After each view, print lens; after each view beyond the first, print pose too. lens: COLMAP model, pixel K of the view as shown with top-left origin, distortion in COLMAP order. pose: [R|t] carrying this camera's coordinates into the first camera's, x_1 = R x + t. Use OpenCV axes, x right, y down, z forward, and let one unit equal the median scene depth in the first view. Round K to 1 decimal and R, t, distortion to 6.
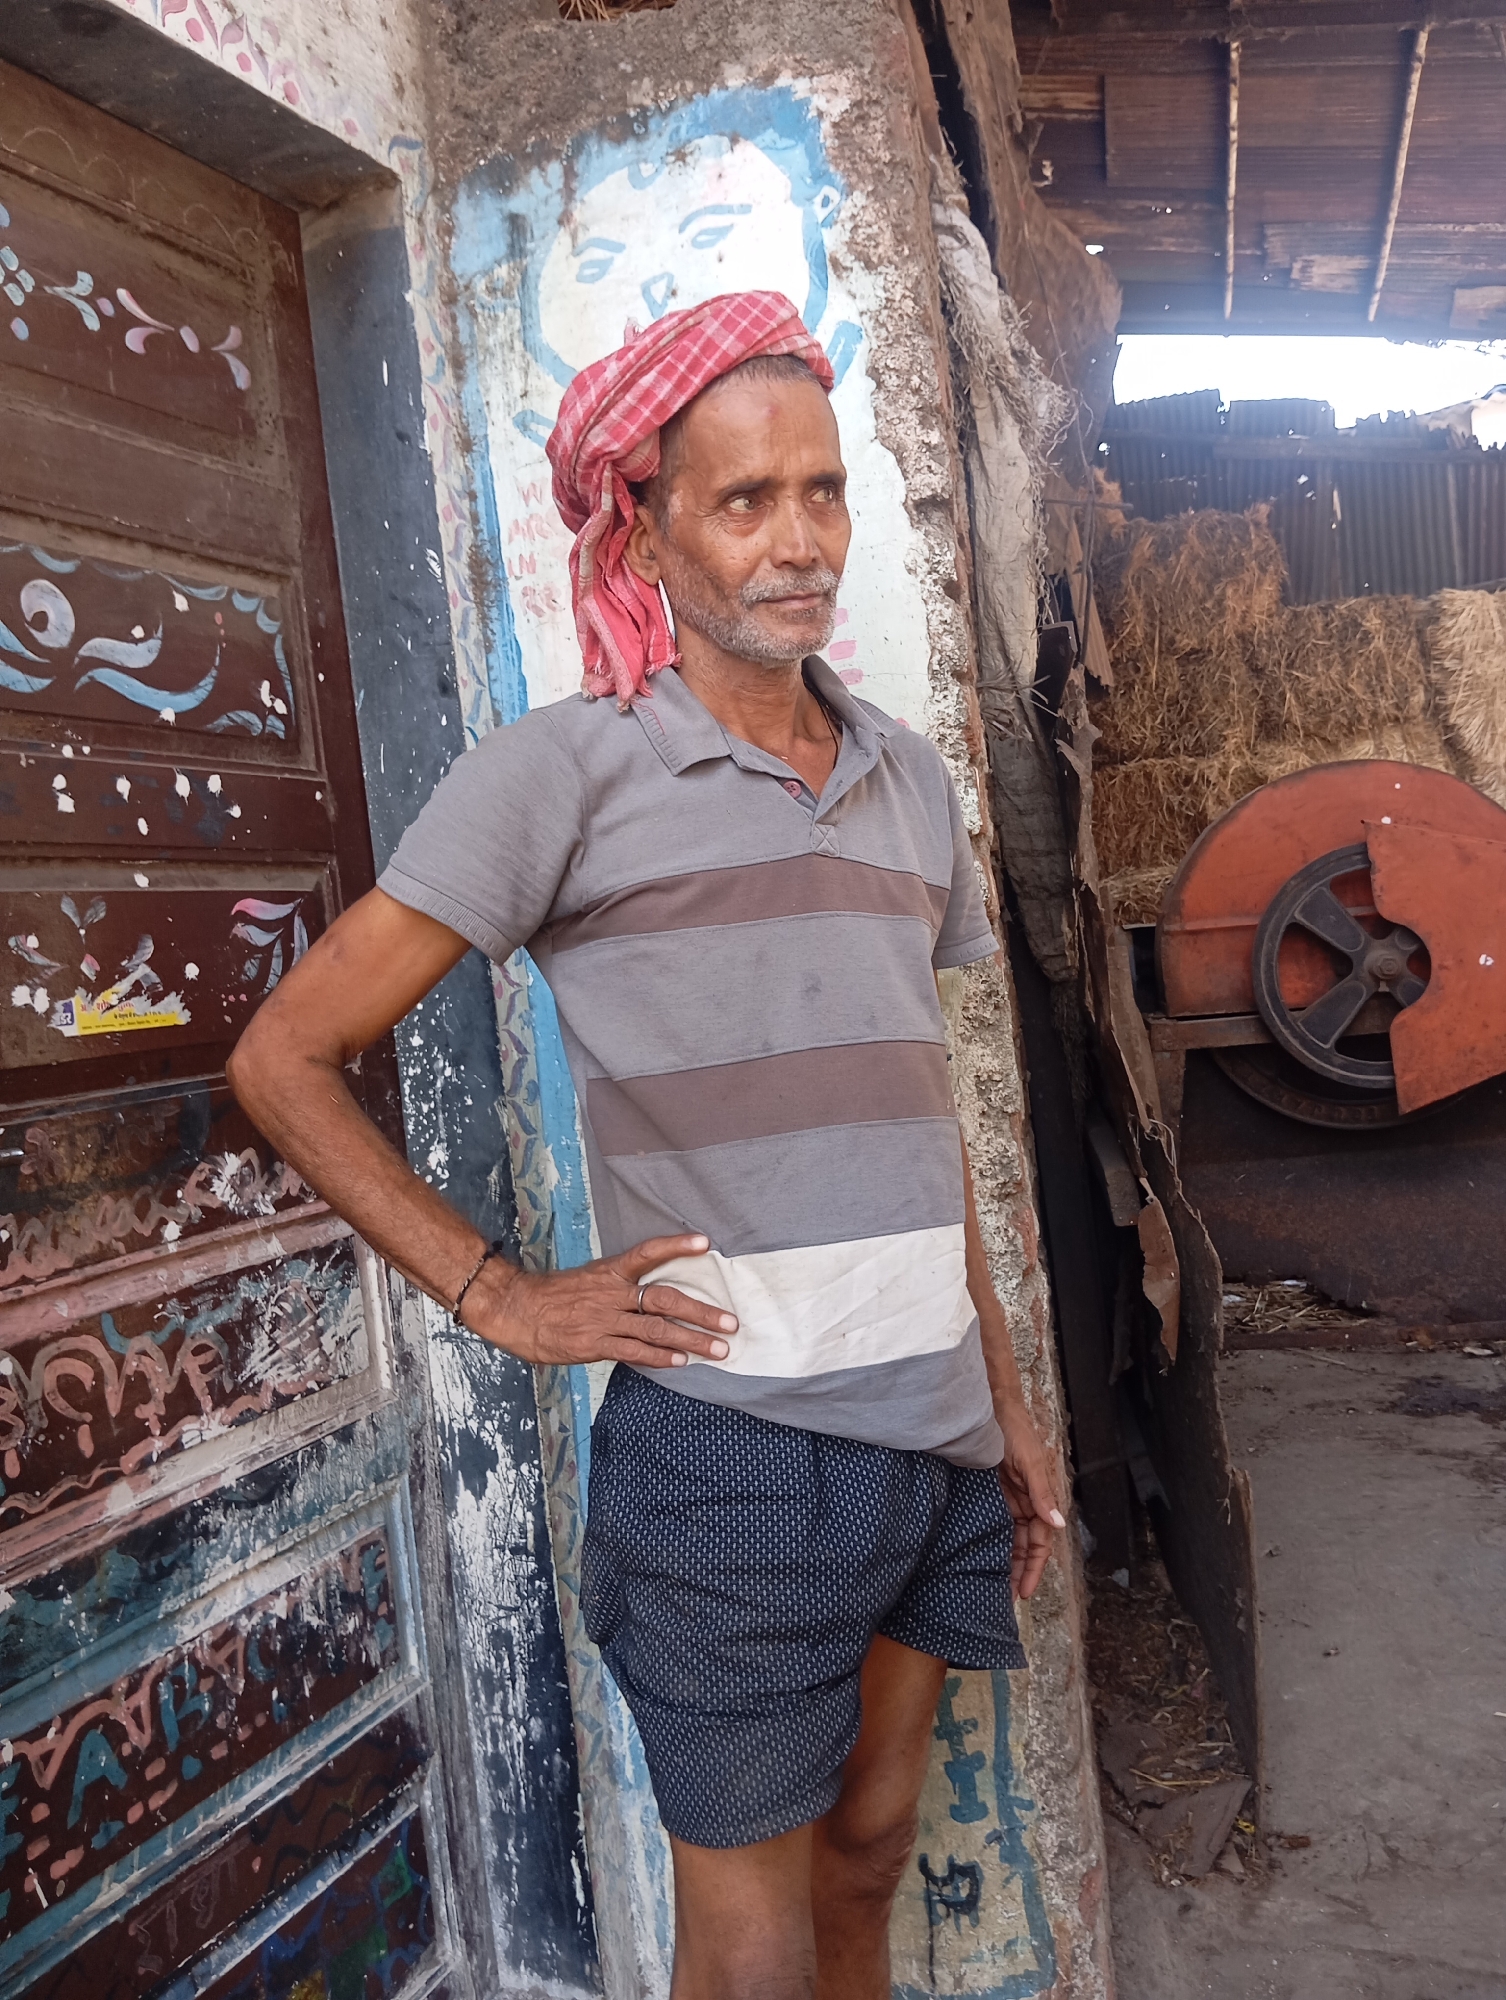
lens RADIAL K [[1637.5, 0, 753.0], [0, 1637.5, 1000.0], [0, 0, 1]] dist [0.086340, -0.187381]
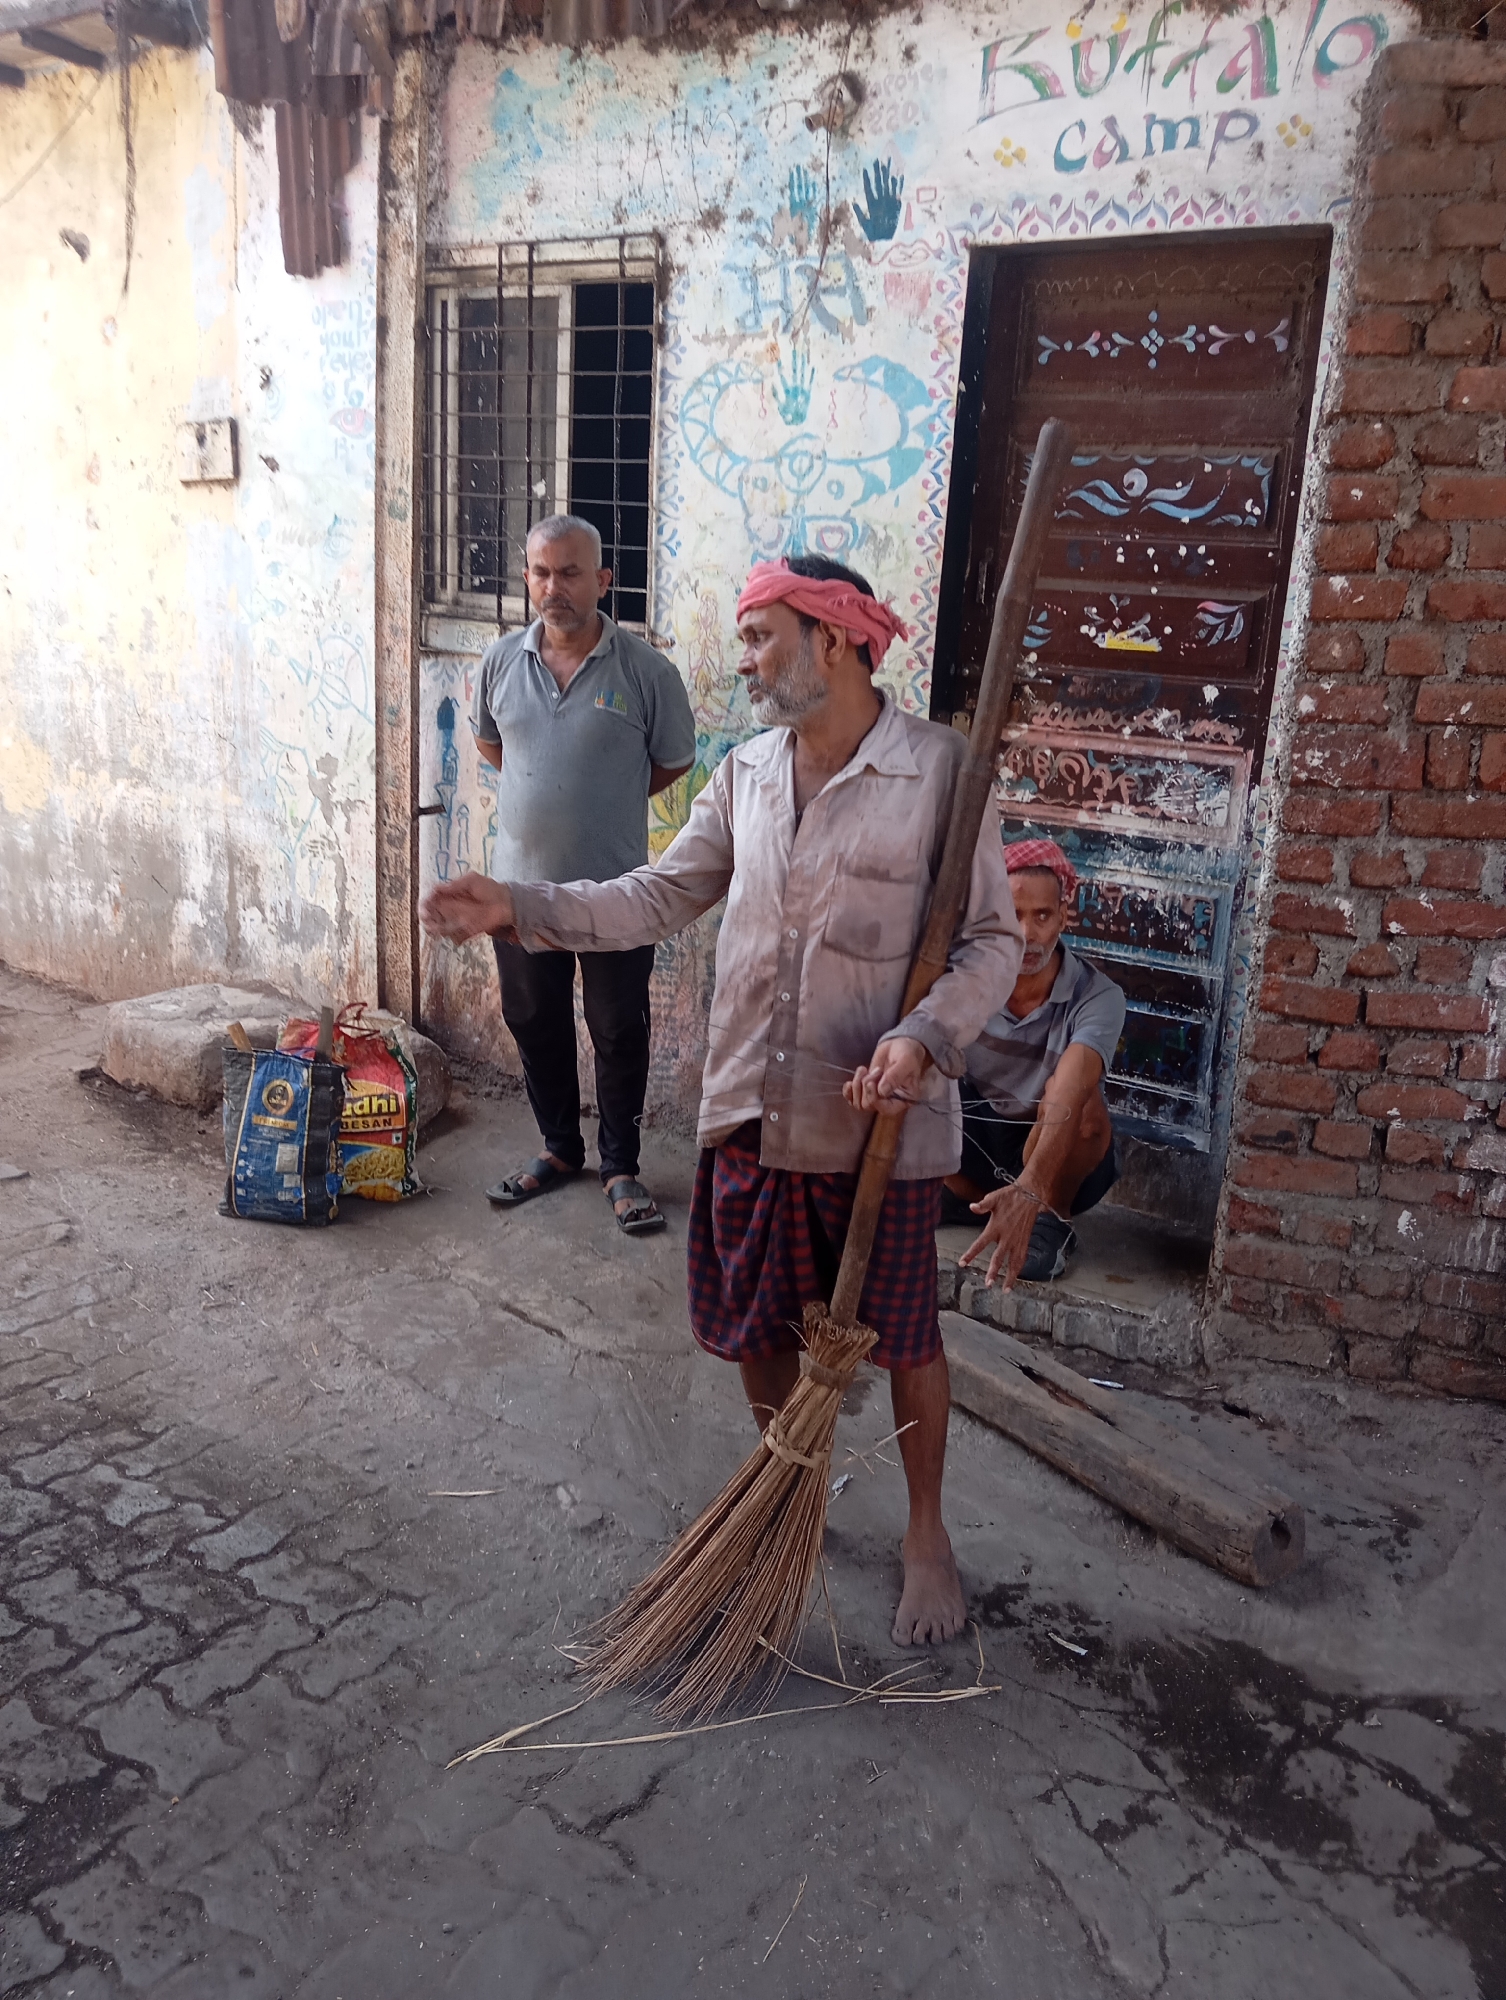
lens RADIAL K [[1637.5, 0, 753.0], [0, 1637.5, 1000.0], [0, 0, 1]] dist [0.086340, -0.187381]
pose [[-0.171219, 0.361268, -0.916608, 2.217472], [-0.056613, 0.925201, 0.375230, -0.396165], [0.983605, 0.116139, -0.137959, 0.808544]]
